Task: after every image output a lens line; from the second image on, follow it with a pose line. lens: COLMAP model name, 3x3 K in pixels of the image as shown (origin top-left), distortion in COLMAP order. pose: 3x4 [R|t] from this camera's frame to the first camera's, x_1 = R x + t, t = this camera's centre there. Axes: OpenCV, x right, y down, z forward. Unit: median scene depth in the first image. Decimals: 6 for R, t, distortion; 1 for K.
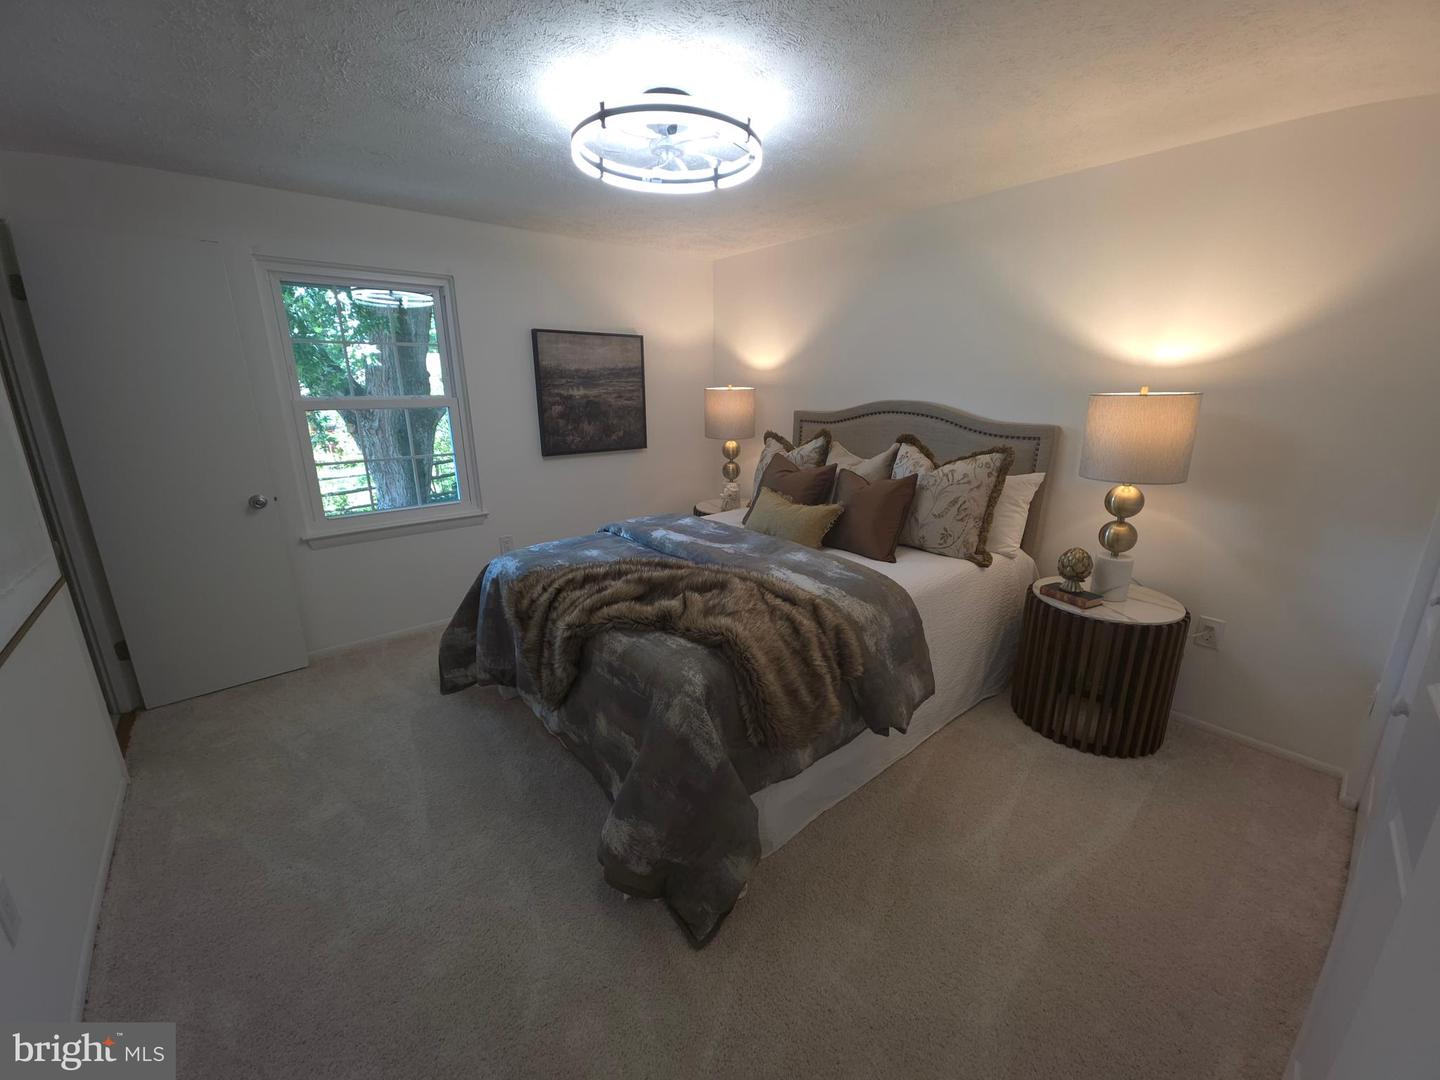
lens RADIAL K [[575.2, 0, 716.8], [0, 575.2, 535.2], [0, 0, 1]] dist [-0.002855, 0.000358]
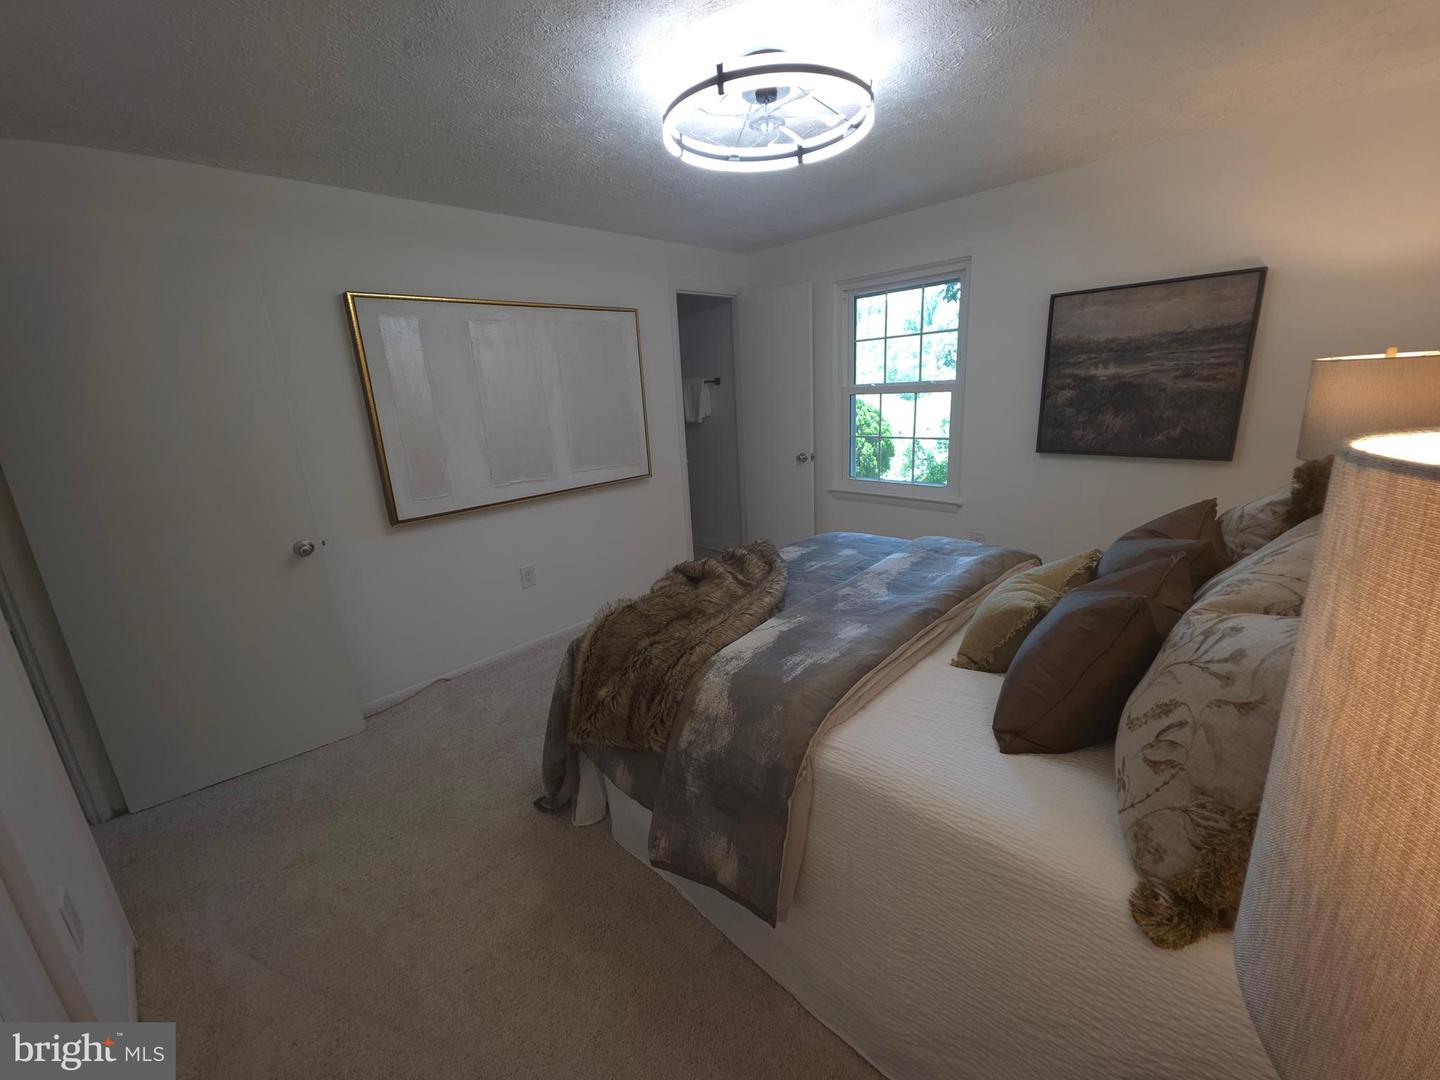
lens RADIAL K [[575.2, 0, 716.8], [0, 575.2, 535.2], [0, 0, 1]] dist [-0.002855, 0.000358]
pose [[0.075407, 0.255744, -0.963799, 0.486524], [-0.197936, 0.951156, 0.236903, -0.128953], [0.977310, 0.172906, 0.122345, 0.475978]]
